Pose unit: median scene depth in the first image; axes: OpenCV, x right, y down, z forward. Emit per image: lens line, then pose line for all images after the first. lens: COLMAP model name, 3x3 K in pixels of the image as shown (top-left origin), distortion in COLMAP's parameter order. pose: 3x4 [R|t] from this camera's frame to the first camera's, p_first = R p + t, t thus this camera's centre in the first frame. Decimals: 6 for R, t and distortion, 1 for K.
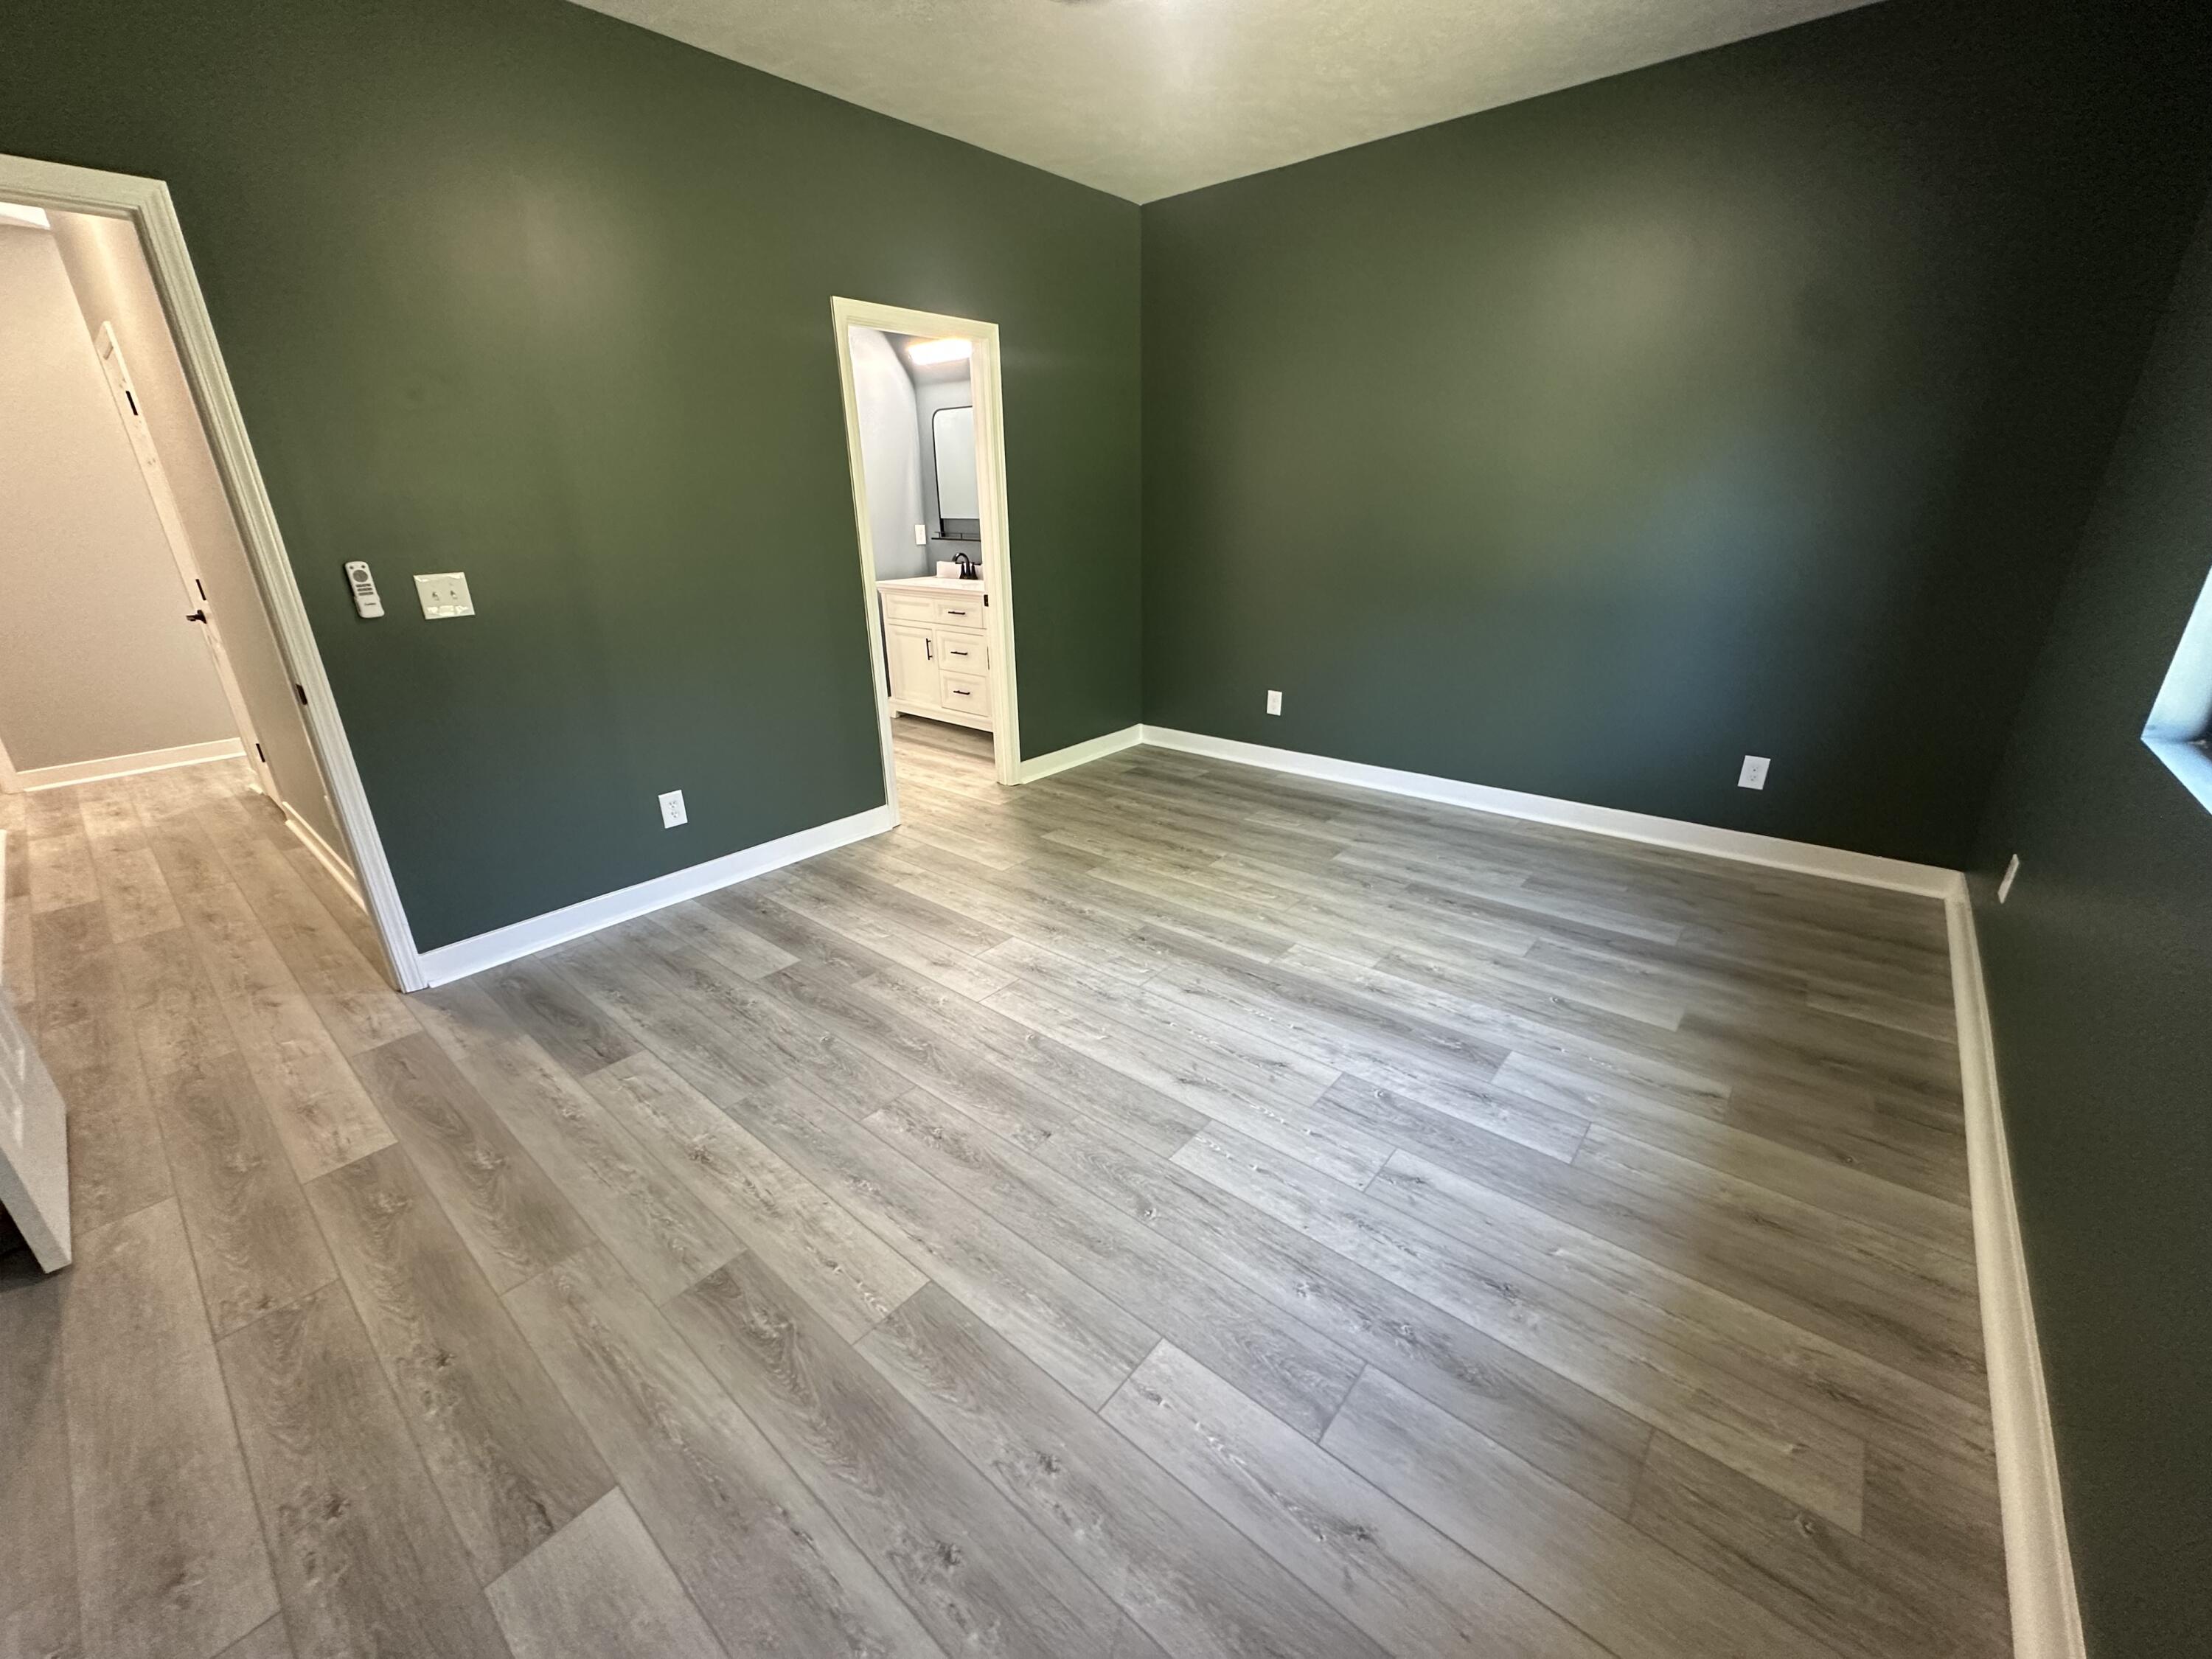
lens RADIAL K [[878.5, 0, 1106.0], [0, 878.5, 829.5], [0, 0, 1]] dist [-0.003812, 0.000255]
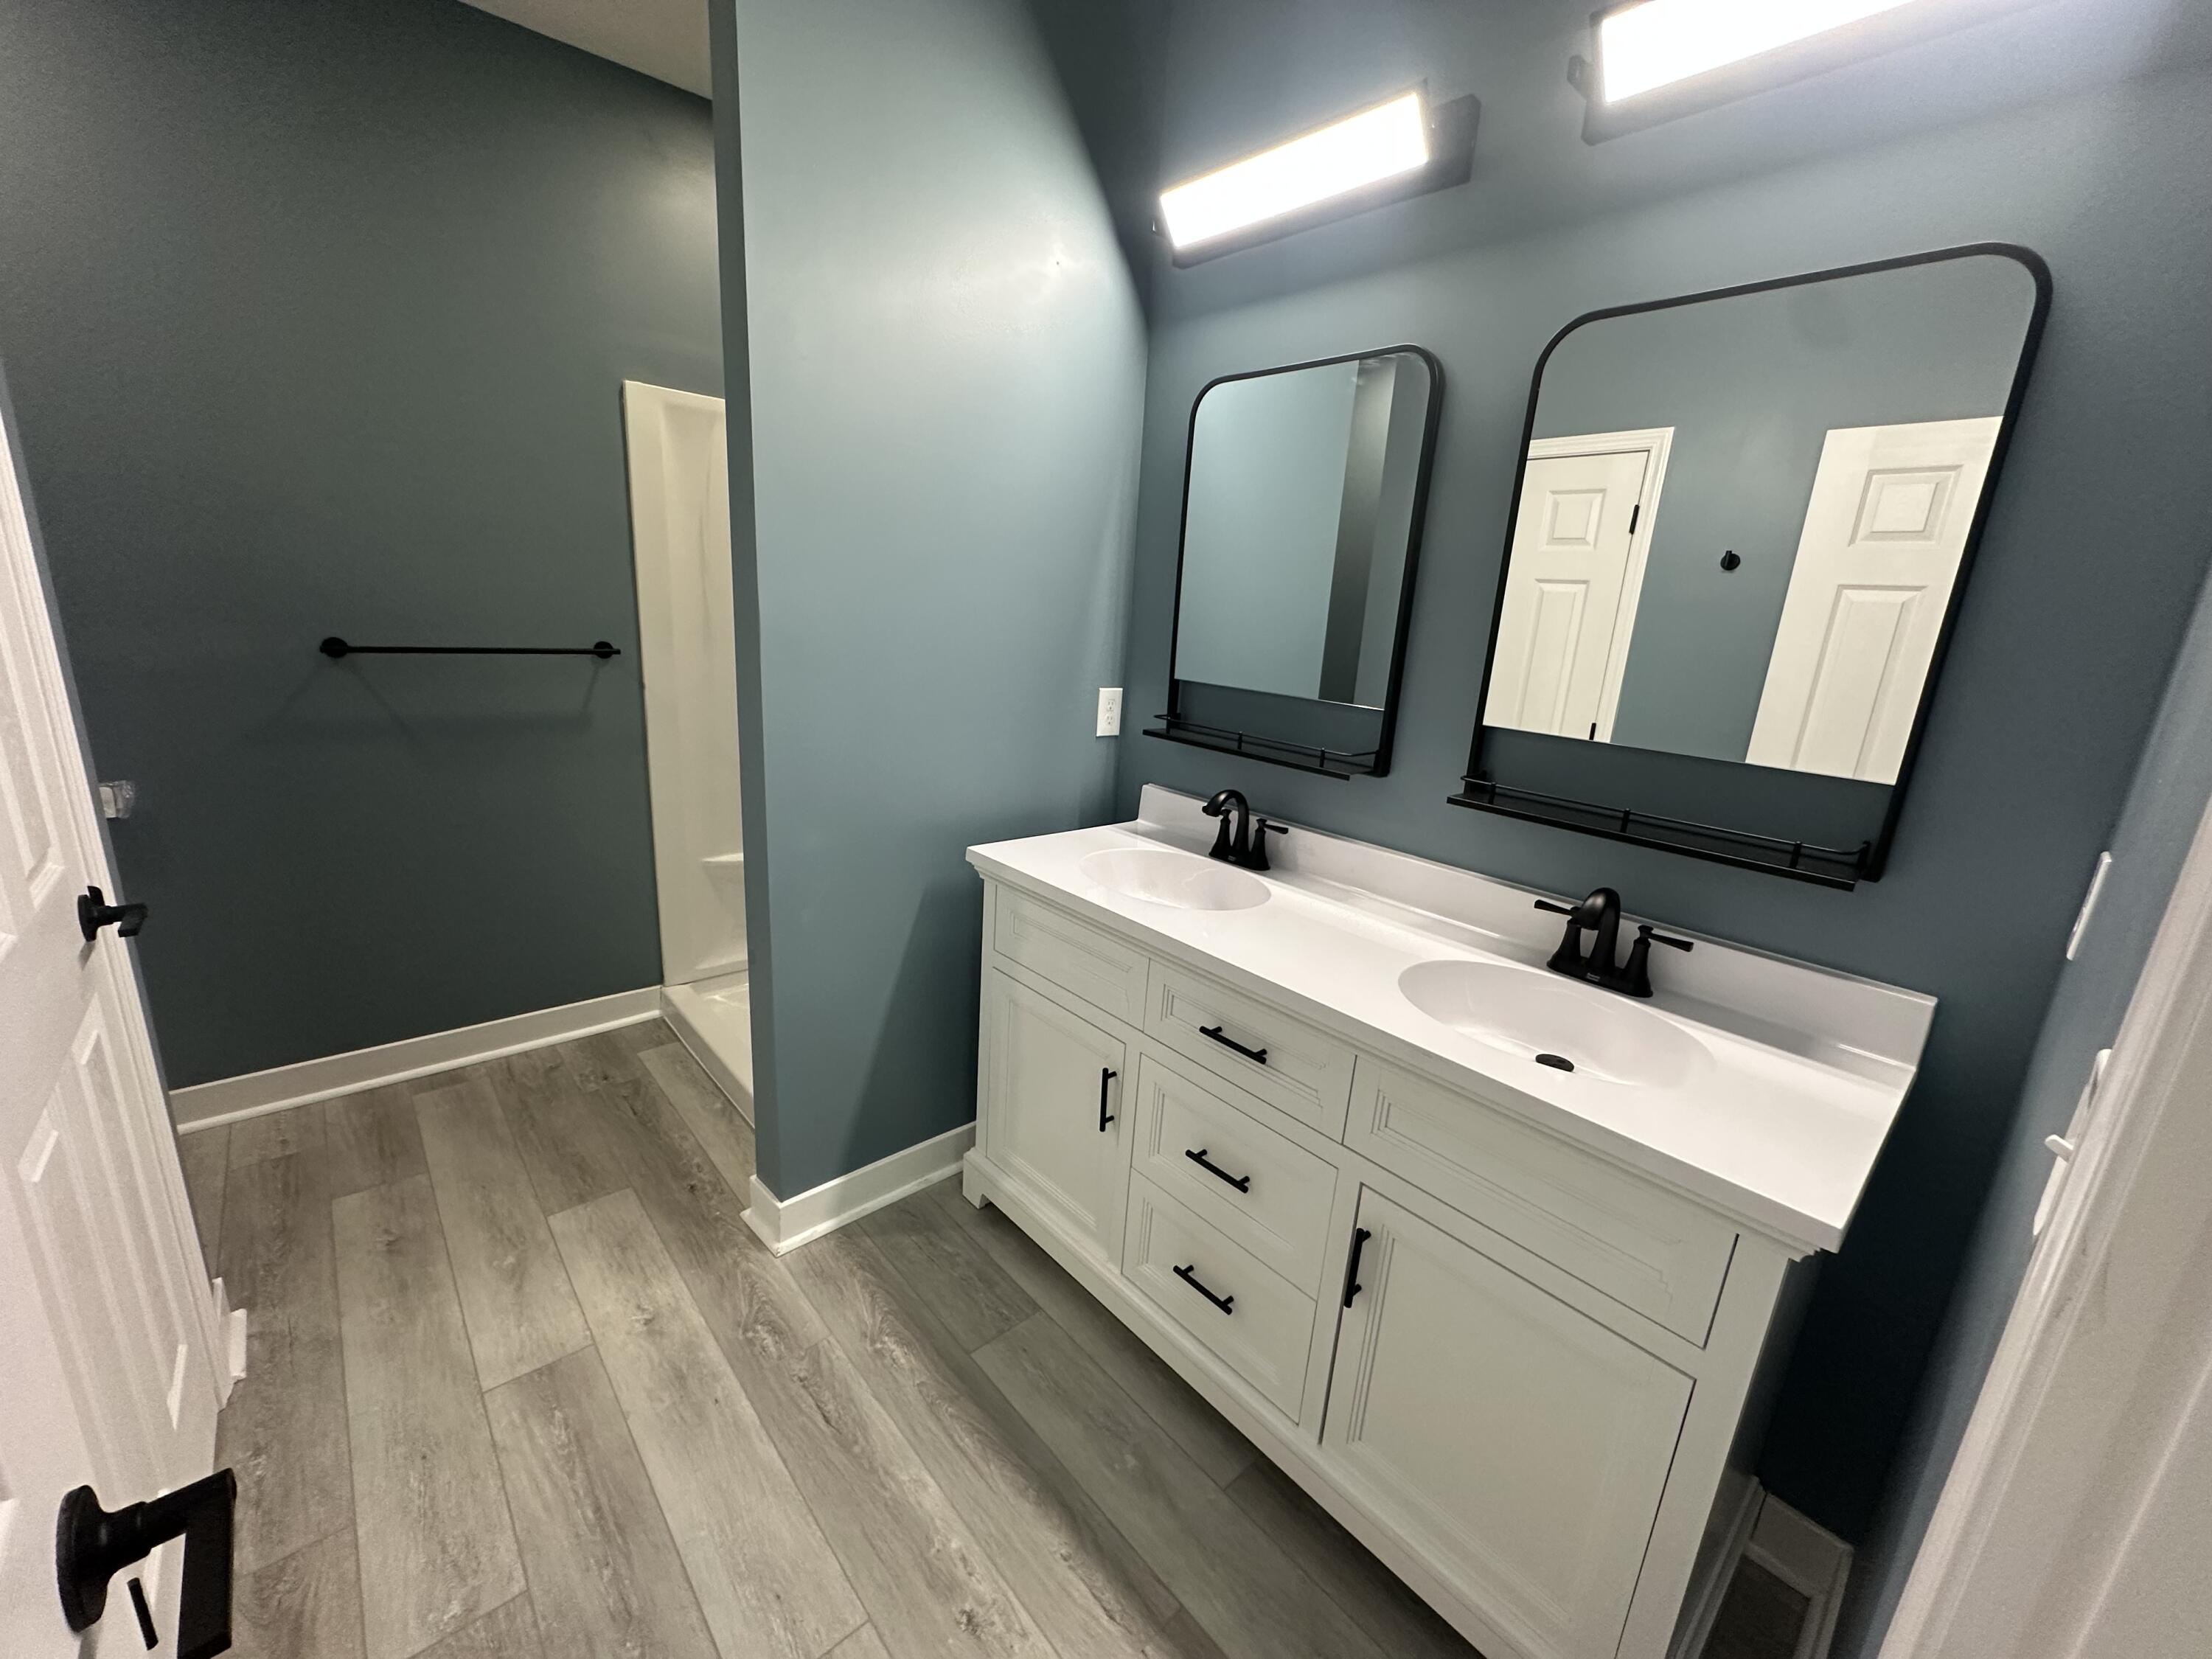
lens RADIAL K [[878.5, 0, 1106.0], [0, 878.5, 829.5], [0, 0, 1]] dist [-0.003812, 0.000255]
pose [[0.987415, 0.111608, -0.112051, -0.339588], [-0.123380, 0.986865, -0.104287, -0.507586], [0.098940, 0.116799, 0.988215, 1.298515]]
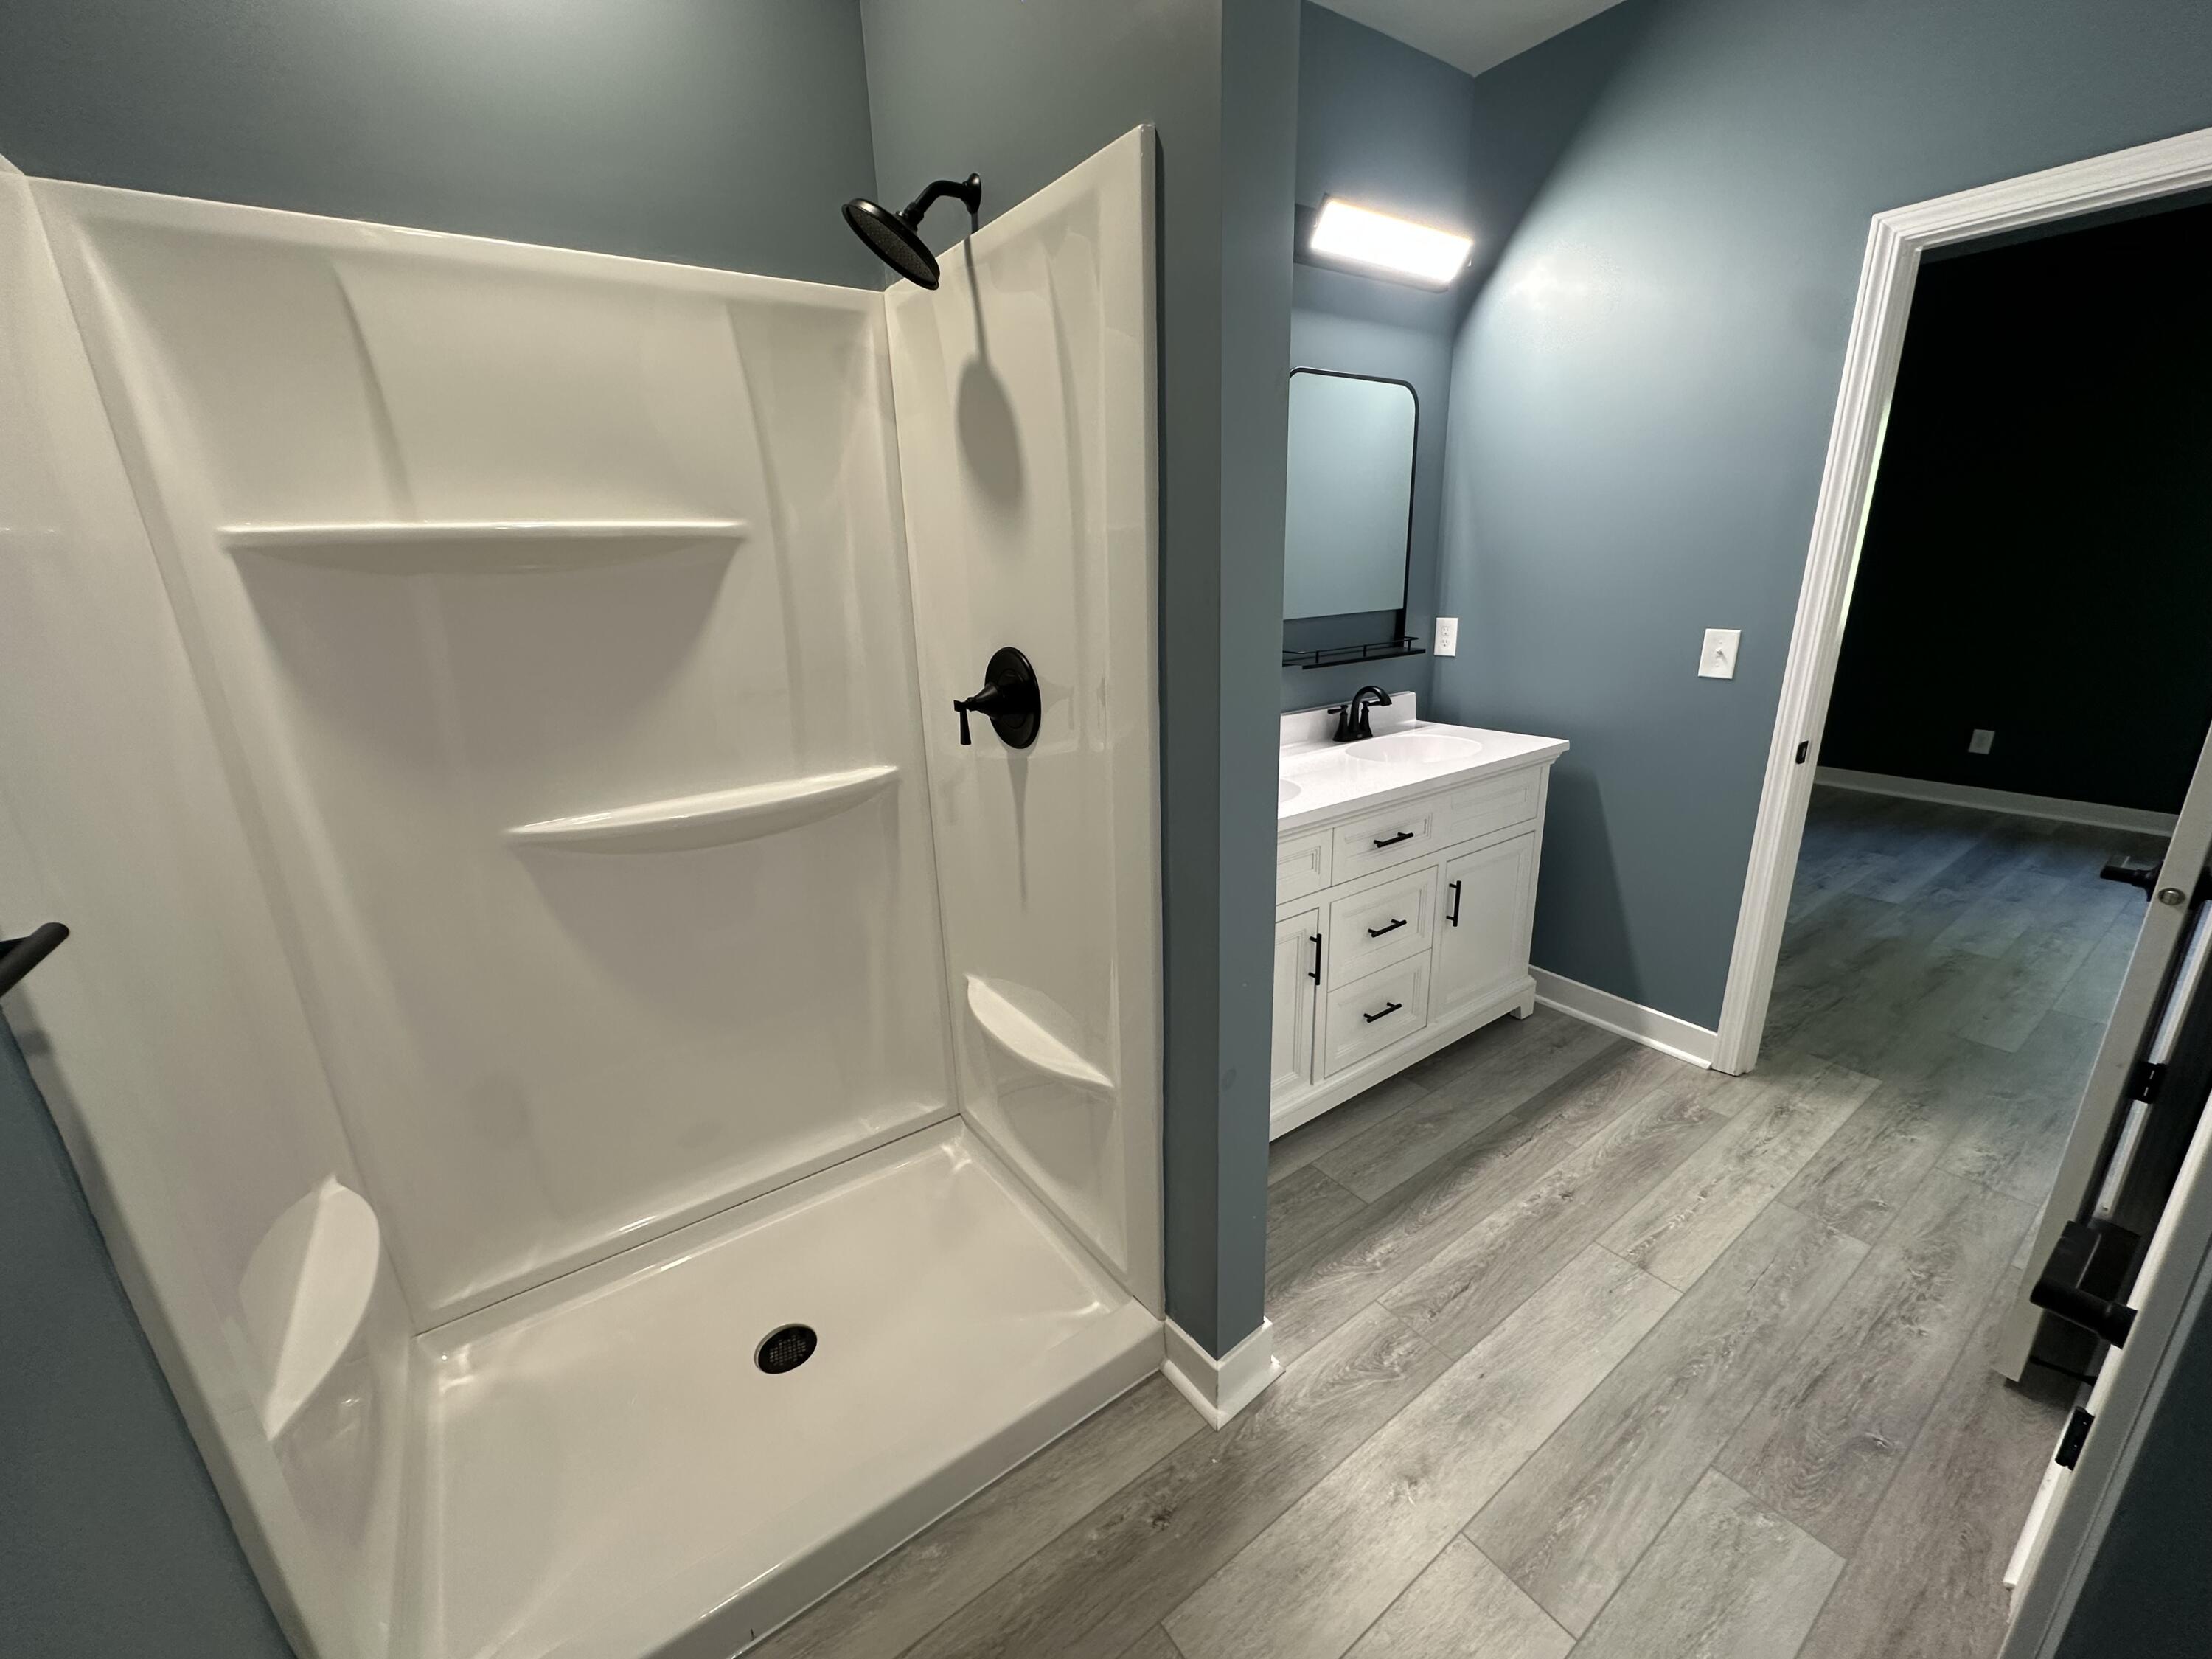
lens RADIAL K [[874.4, 0, 1106.0], [0, 874.4, 829.5], [0, 0, 1]] dist [0.000414, 0.000266]
pose [[0.253615, -0.278634, 0.926306, -1.075124], [0.373995, 0.911389, 0.171750, -0.680914], [-0.892080, 0.302875, 0.335349, 1.777223]]
